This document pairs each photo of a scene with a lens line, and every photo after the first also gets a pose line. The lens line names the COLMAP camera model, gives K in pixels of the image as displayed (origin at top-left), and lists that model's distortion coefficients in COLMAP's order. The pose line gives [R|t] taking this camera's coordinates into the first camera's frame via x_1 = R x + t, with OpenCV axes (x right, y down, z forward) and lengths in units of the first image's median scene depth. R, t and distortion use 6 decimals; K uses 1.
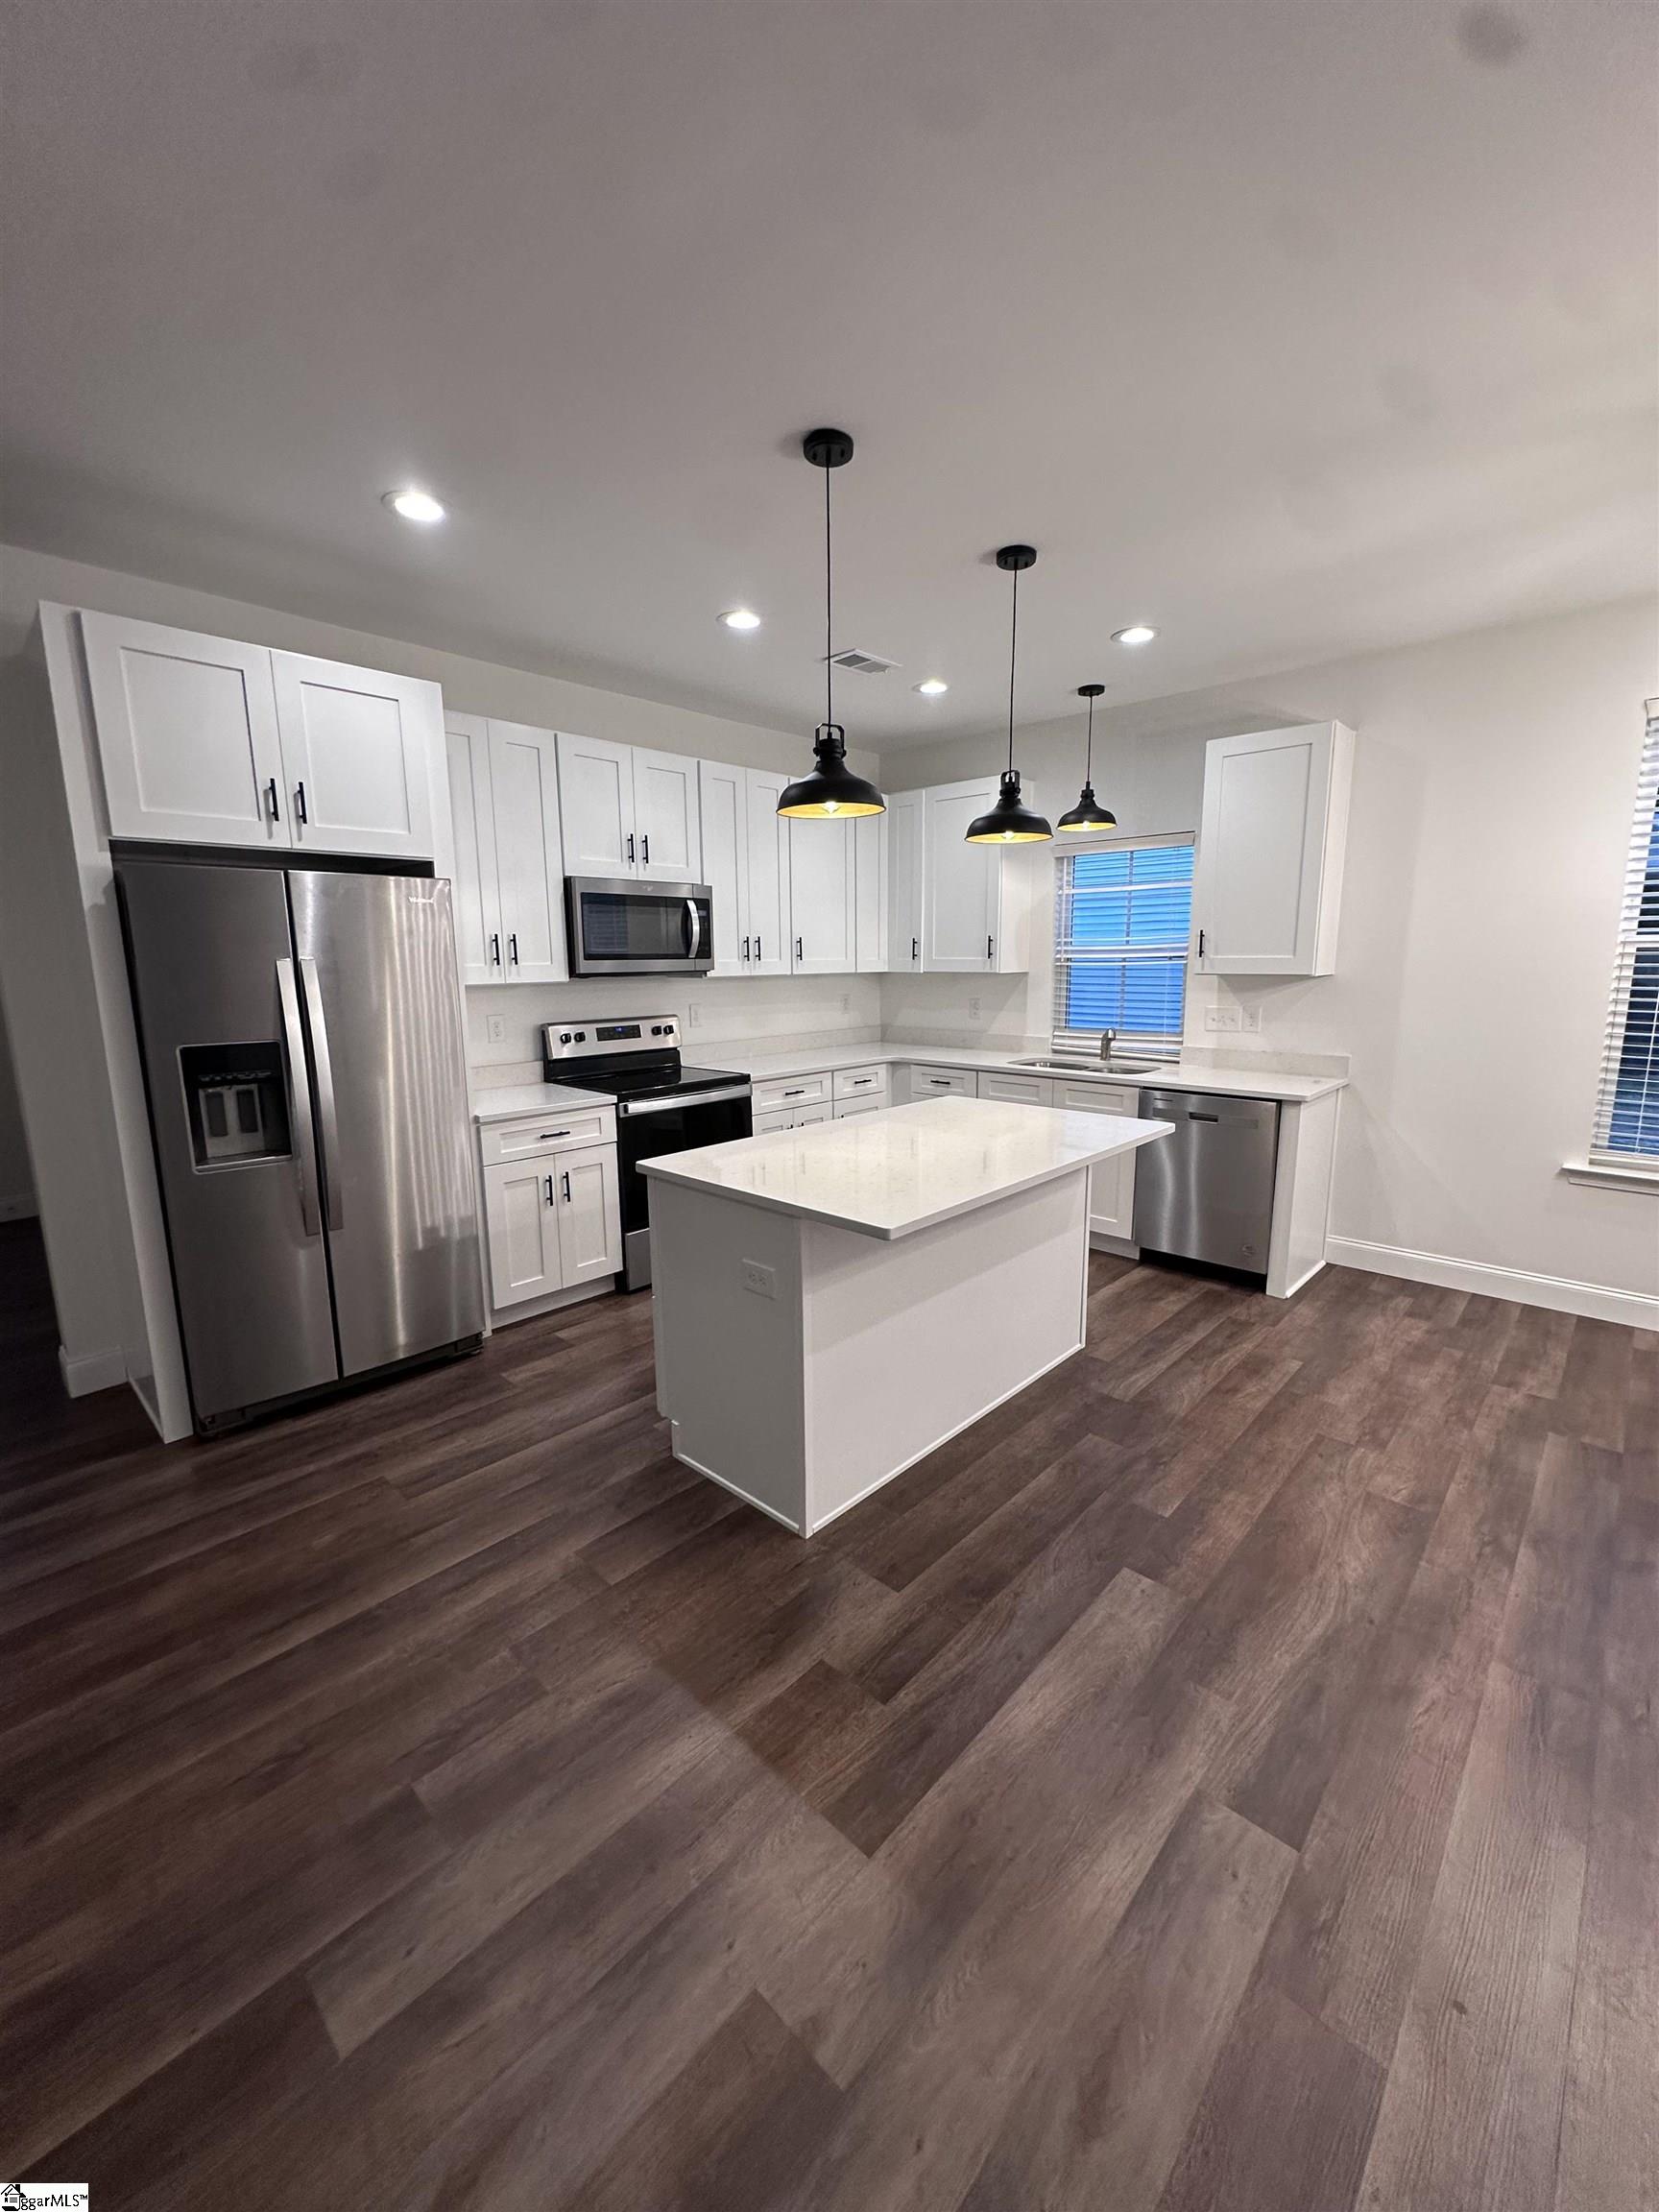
lens RADIAL K [[877.1, 0, 828.6], [0, 877.1, 1100.7], [0, 0, 1]] dist [-0.001671, 0.000608]
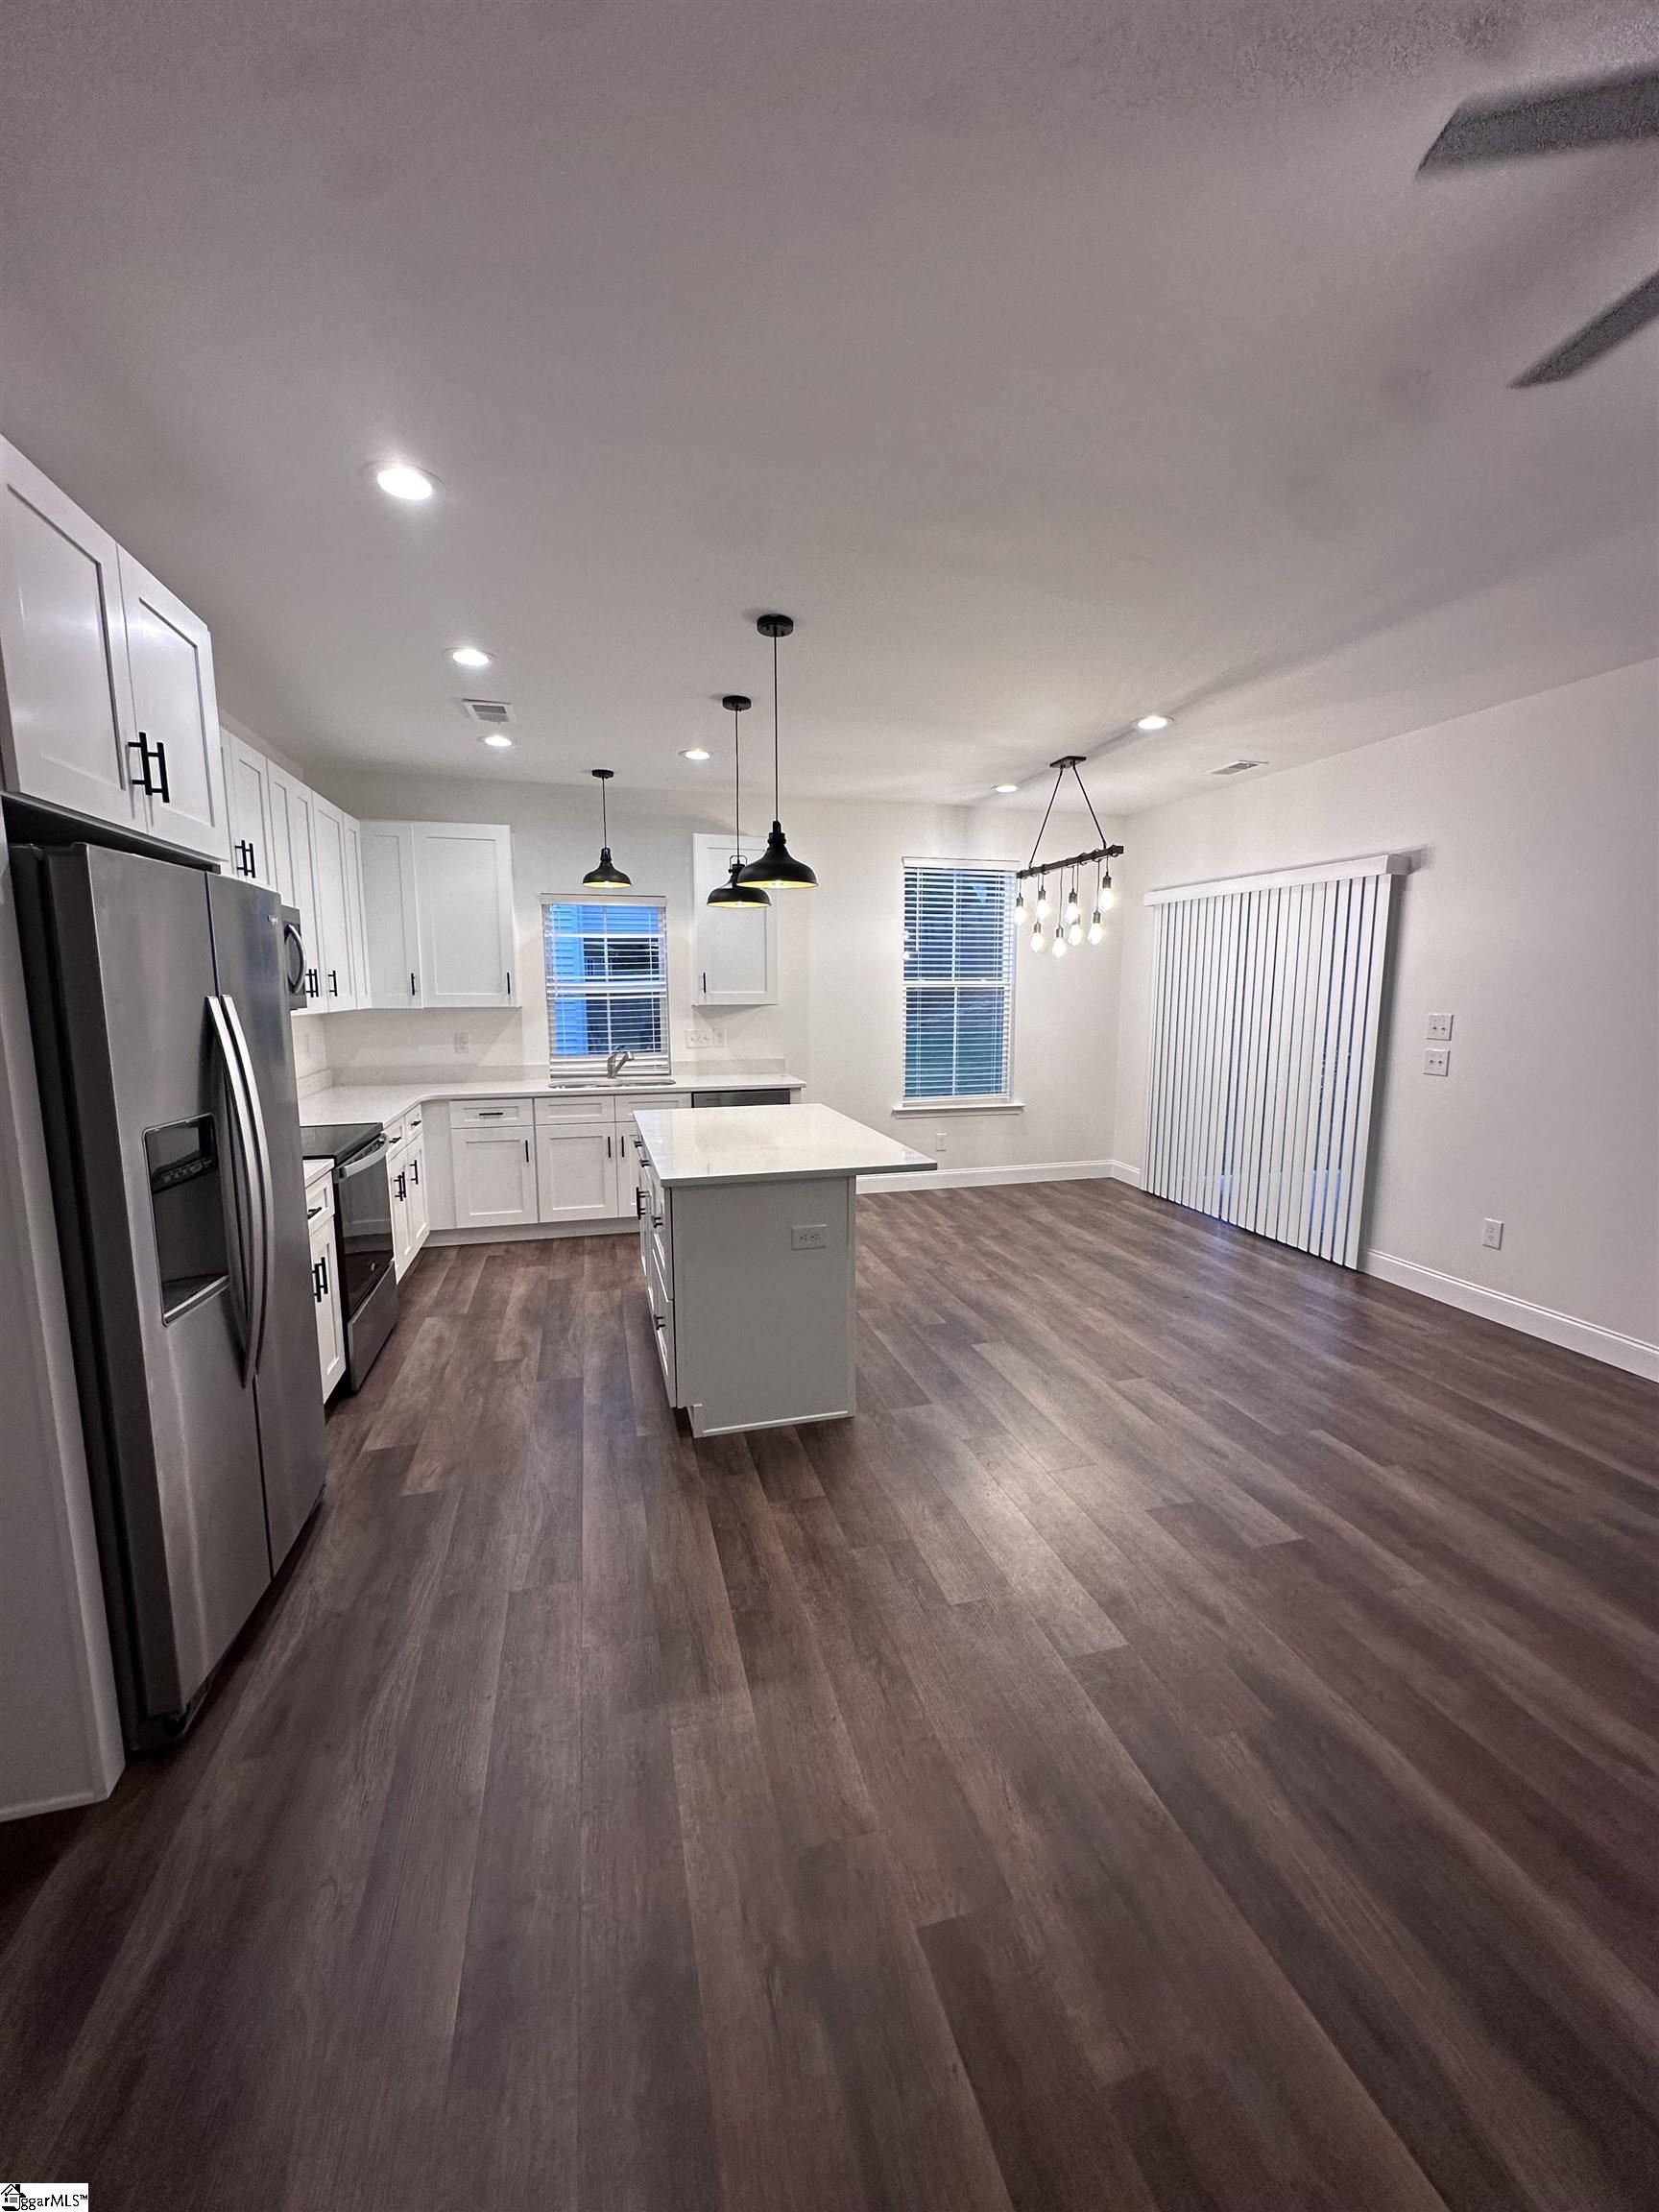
lens RADIAL K [[877.1, 0, 826.2], [0, 877.1, 1107.2], [0, 0, 1]] dist [-0.001671, 0.000608]
pose [[0.522458, -0.111438, 0.845352, -0.856192], [0.139008, 0.989291, 0.044500, -0.032198], [-0.841258, 0.094262, 0.532354, 0.196362]]
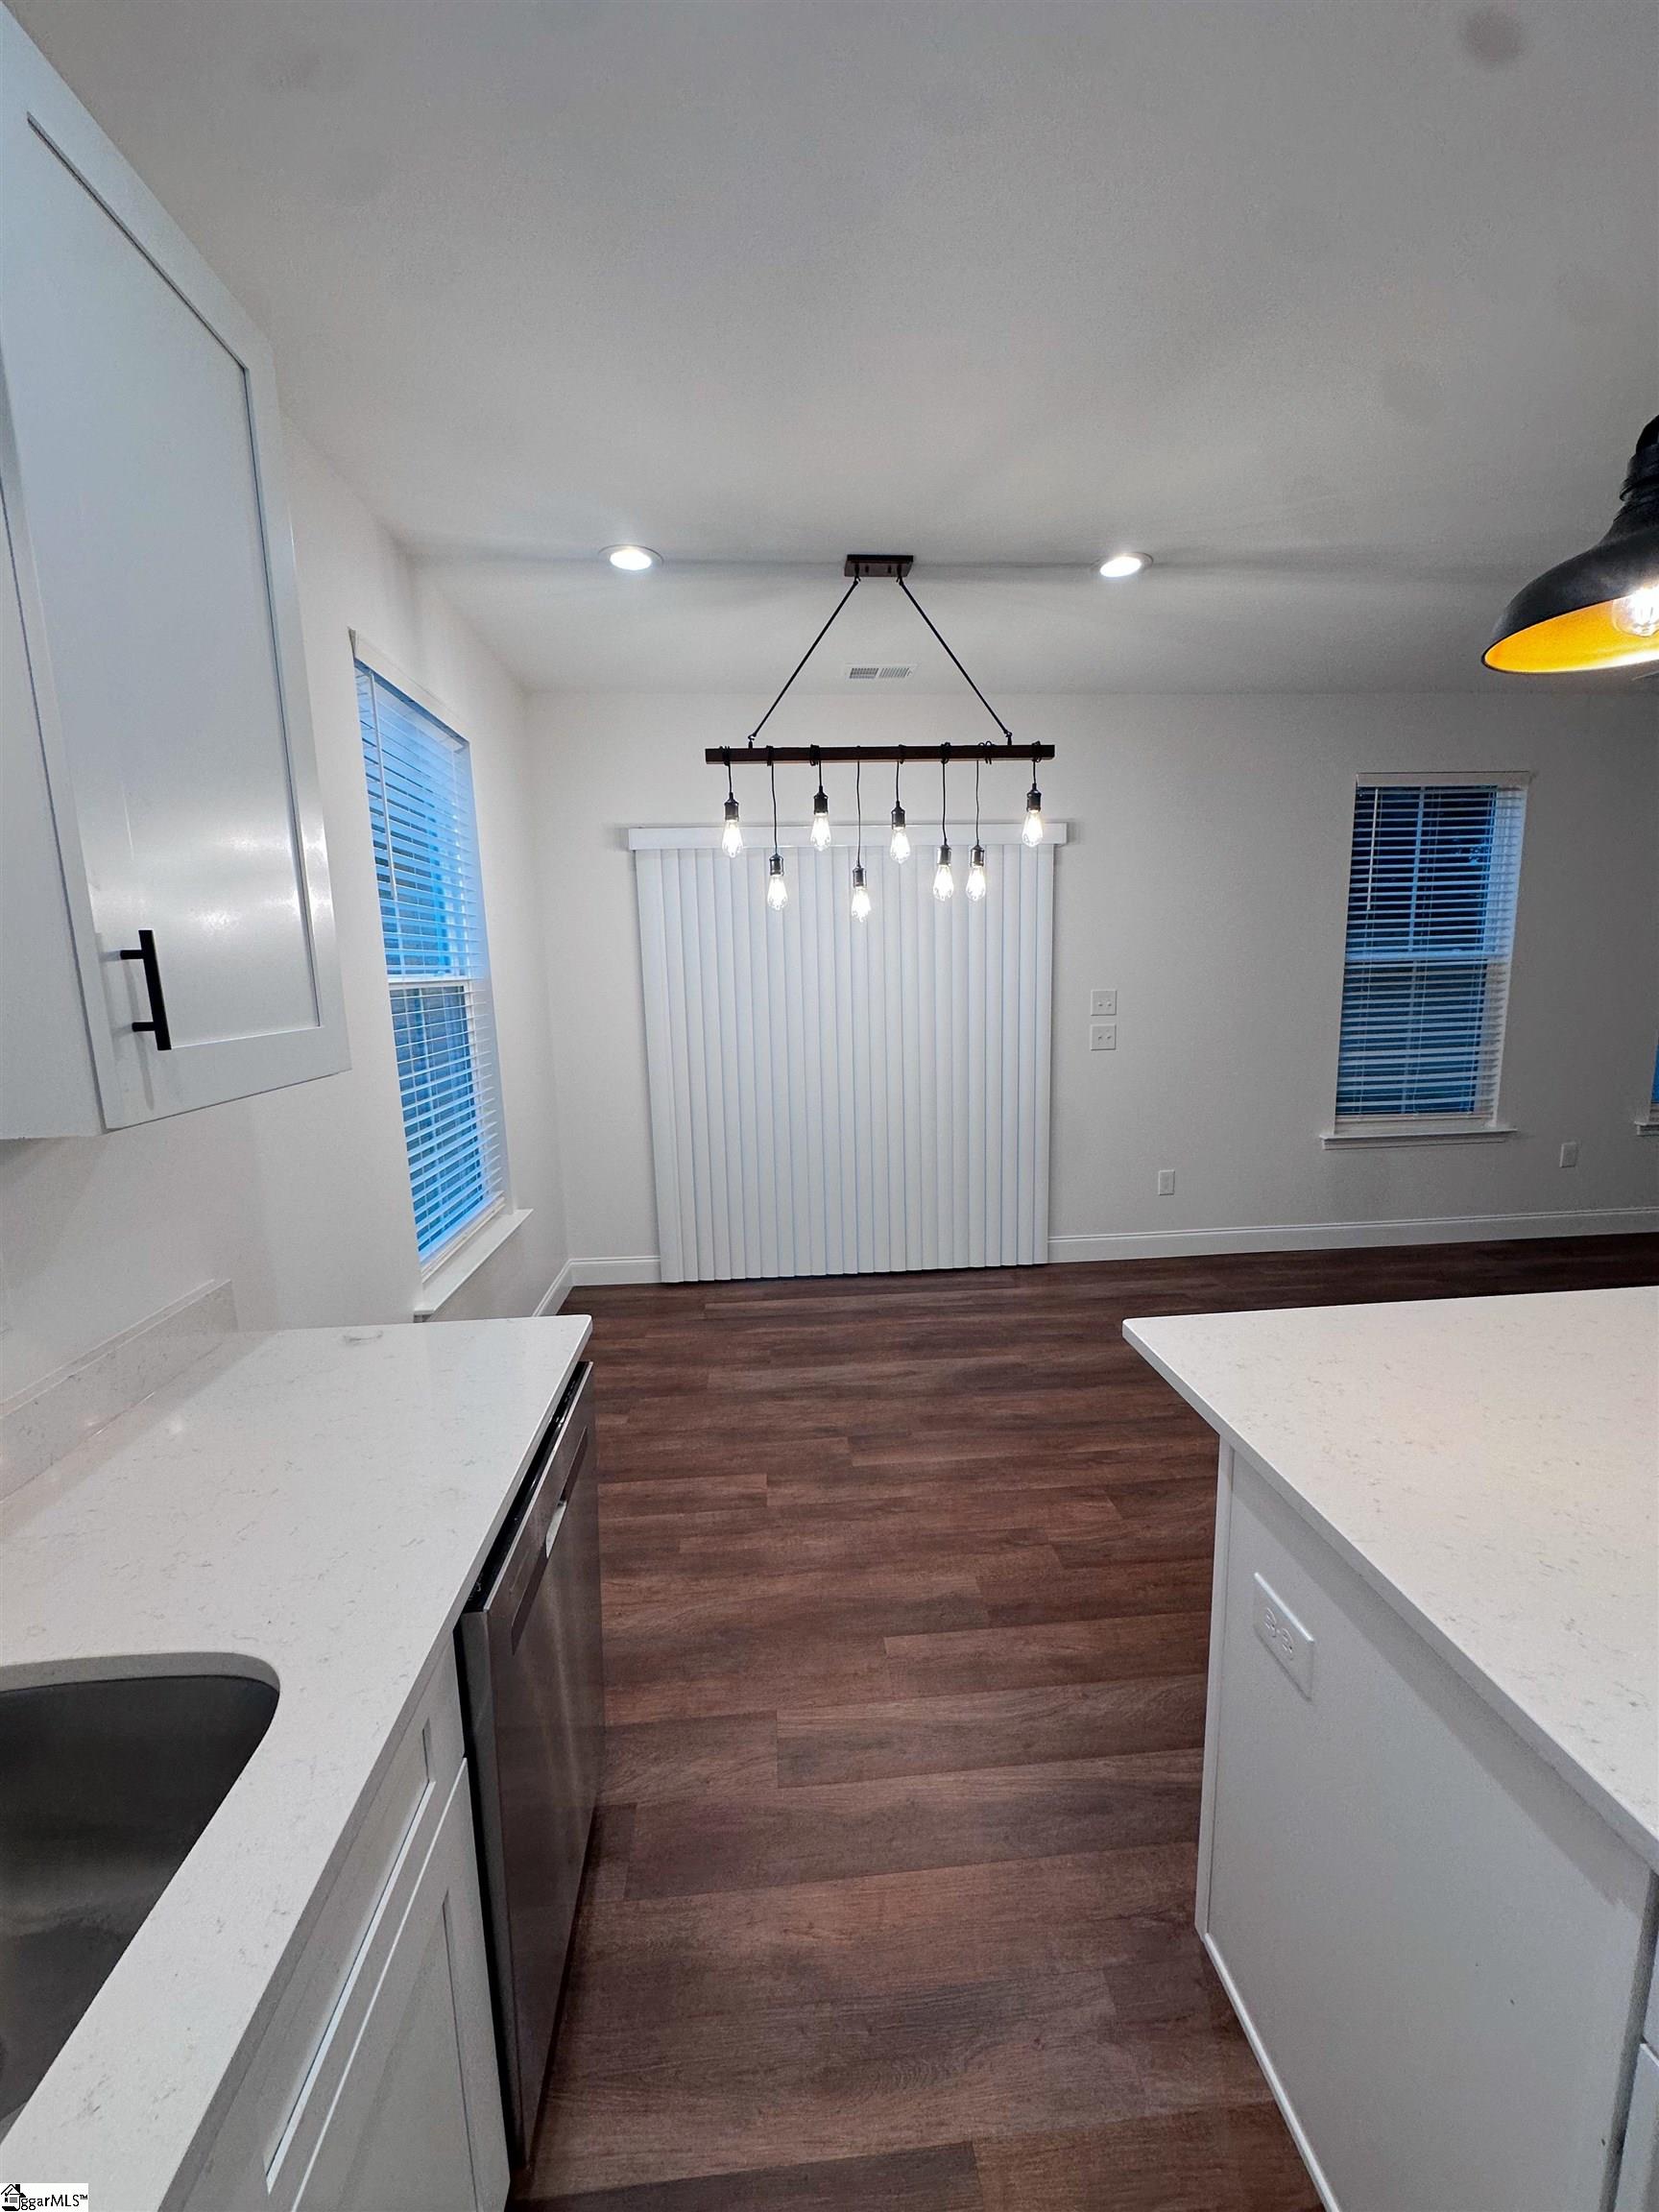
lens RADIAL K [[877.1, 0, 828.0], [0, 877.1, 1106.8], [0, 0, 1]] dist [-0.001671, 0.000608]
pose [[-0.740917, -0.078794, 0.666959, 0.192217], [0.145901, 0.950491, 0.274370, -0.252537], [-0.655557, 0.300596, -0.692739, 1.414695]]
